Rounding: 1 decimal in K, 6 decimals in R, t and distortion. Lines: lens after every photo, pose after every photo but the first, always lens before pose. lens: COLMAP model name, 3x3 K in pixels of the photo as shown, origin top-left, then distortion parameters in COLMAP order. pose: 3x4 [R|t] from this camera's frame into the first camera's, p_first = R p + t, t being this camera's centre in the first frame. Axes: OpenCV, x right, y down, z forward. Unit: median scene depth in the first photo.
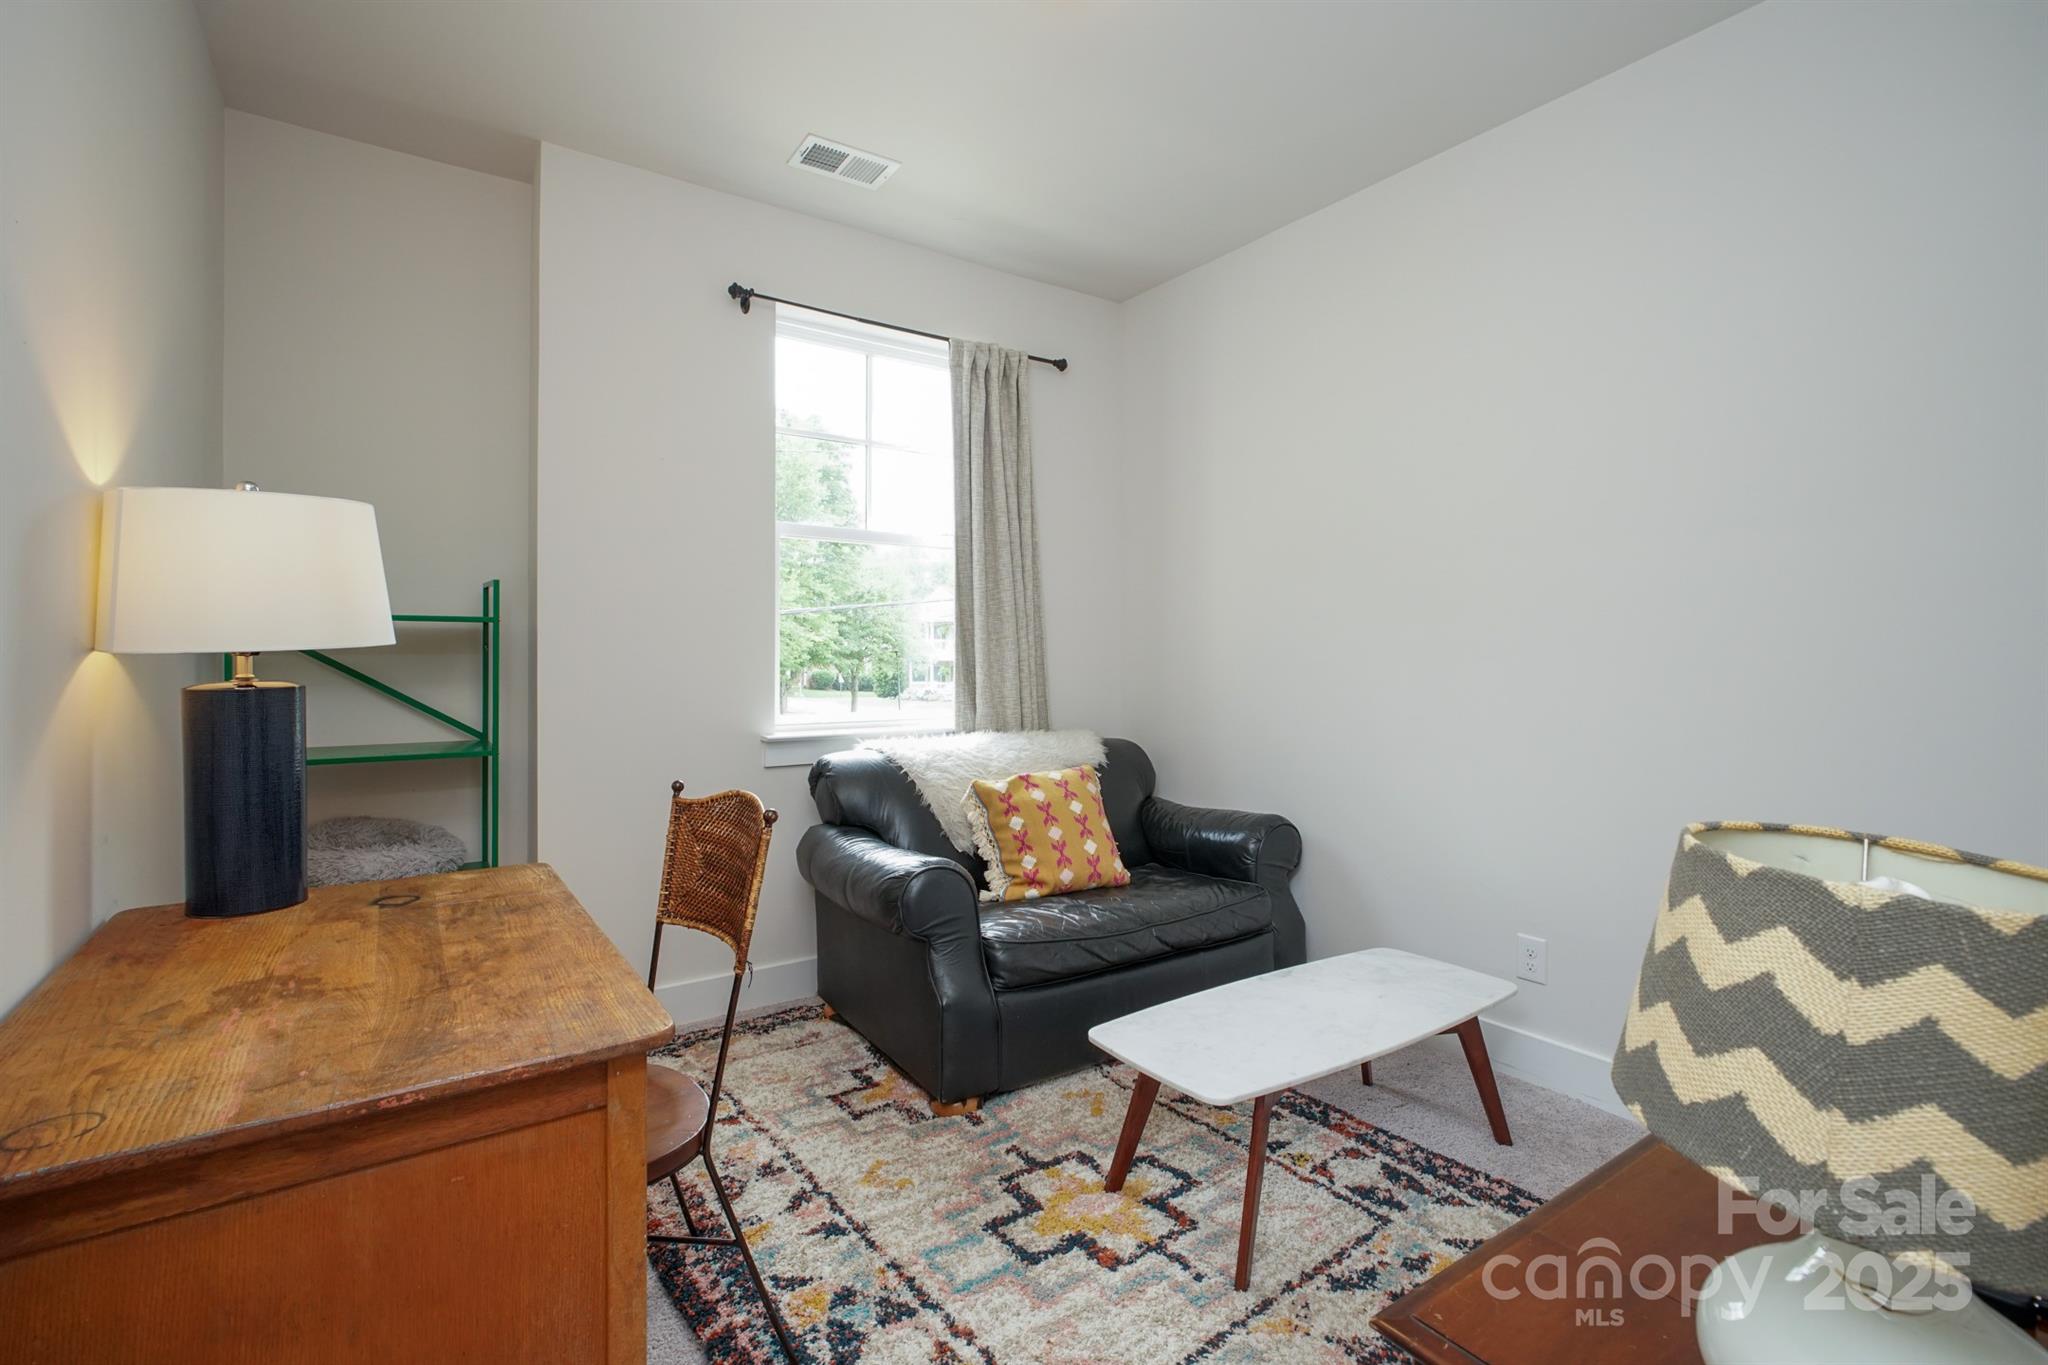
lens RADIAL K [[936.7, 0, 1015.9], [0, 936.7, 656.1], [0, 0, 1]] dist [-0.022667, 0.000219]
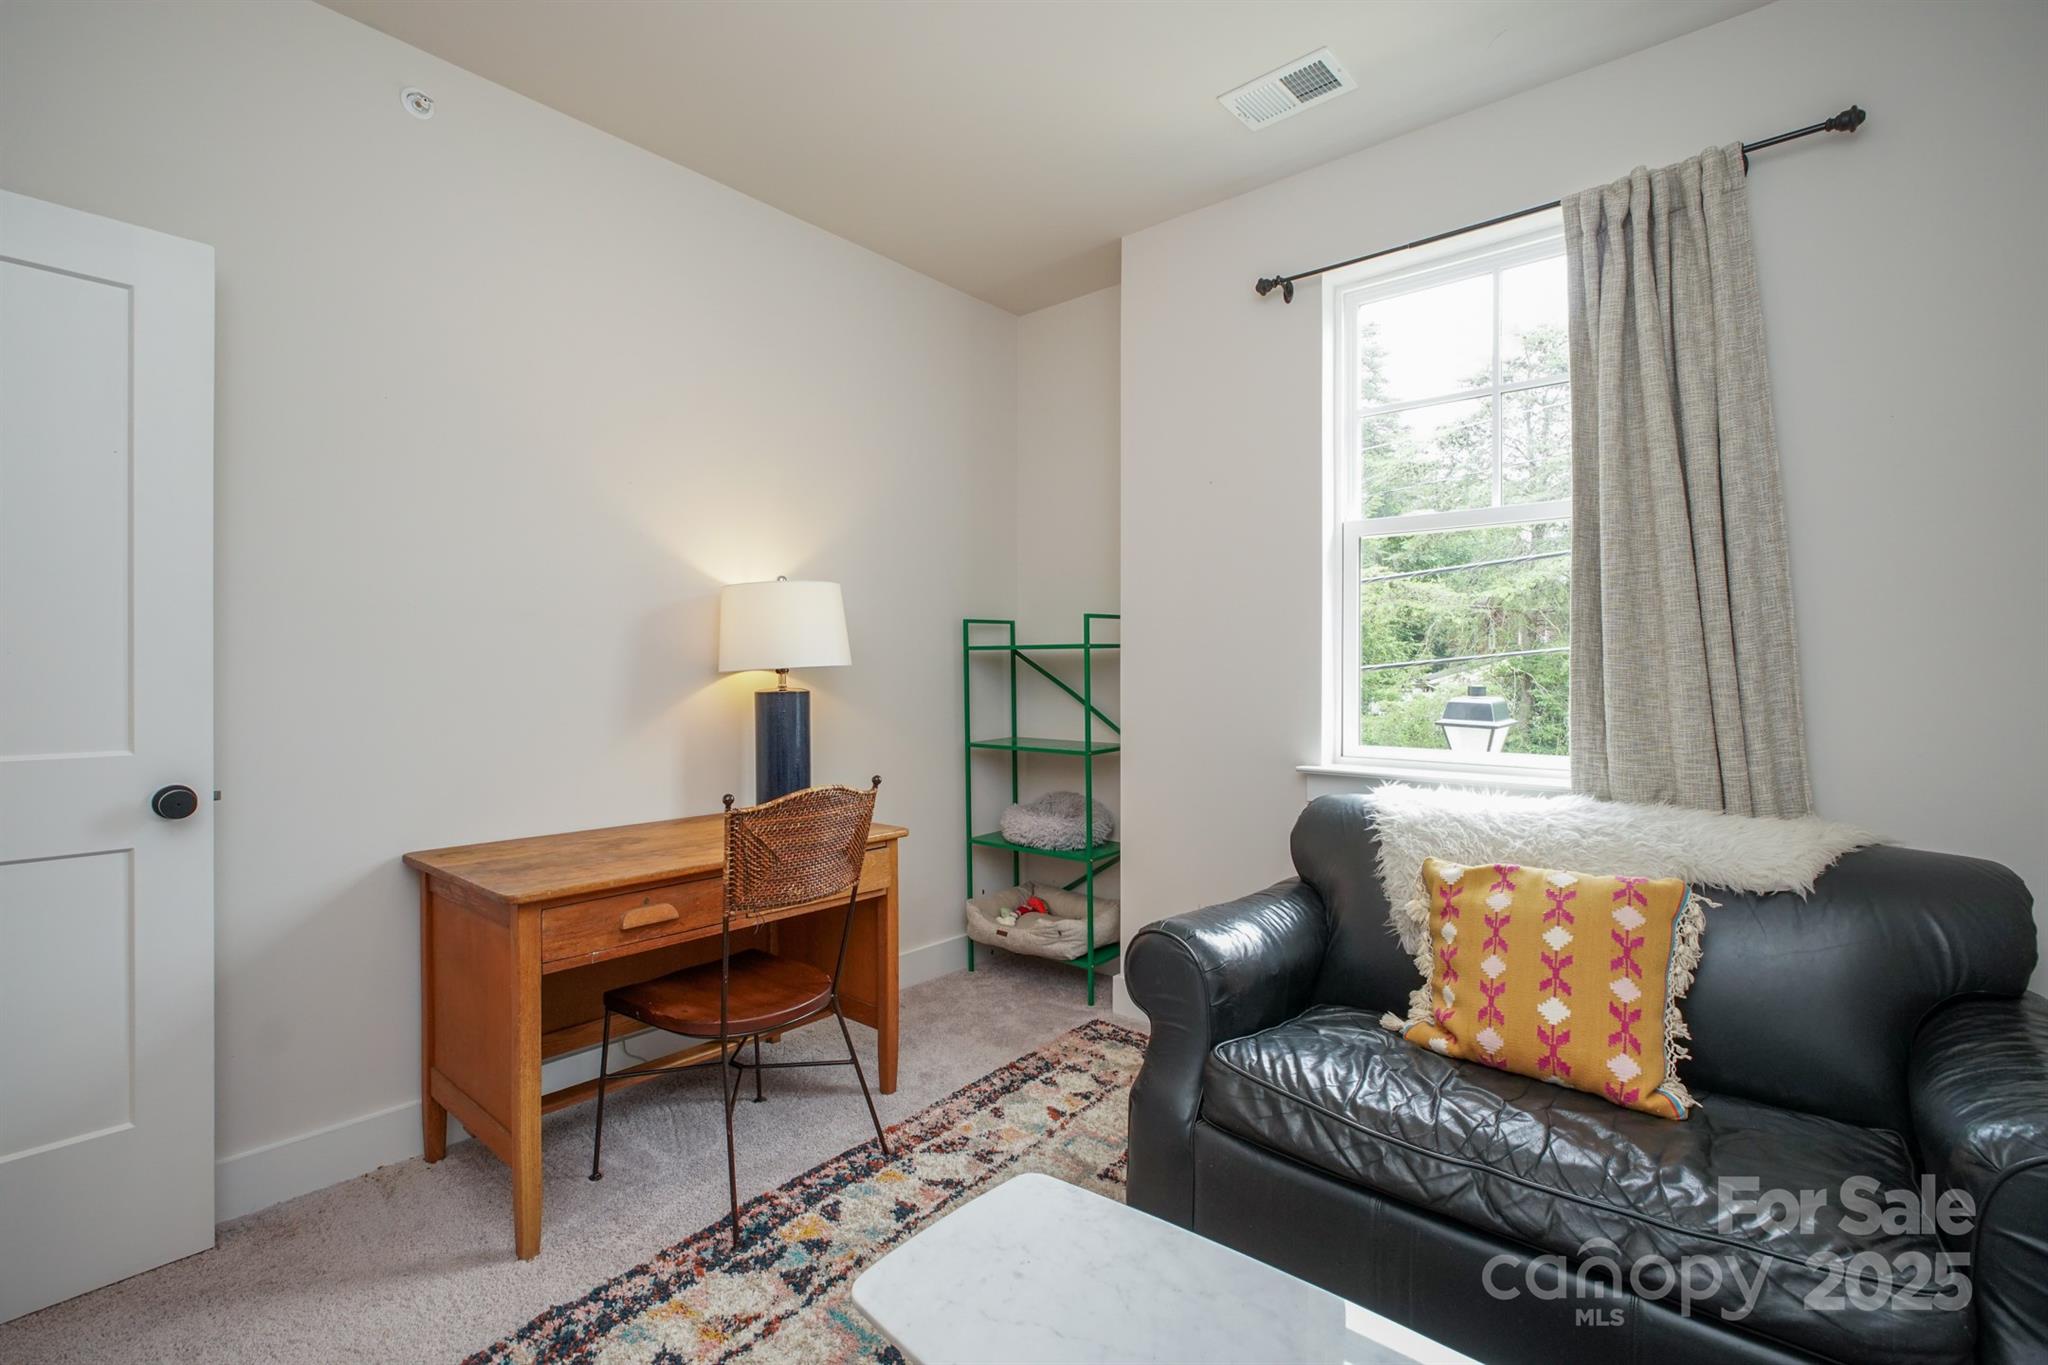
lens RADIAL K [[916.8, 0, 1024.0], [0, 916.8, 682.5], [0, 0, 1]] dist [-0.004623, 0.000591]
pose [[0.257975, 0.007603, -0.966122, 0.547185], [-0.008912, 0.999945, 0.005489, 0.002767], [0.966111, 0.007194, 0.258028, 0.553655]]
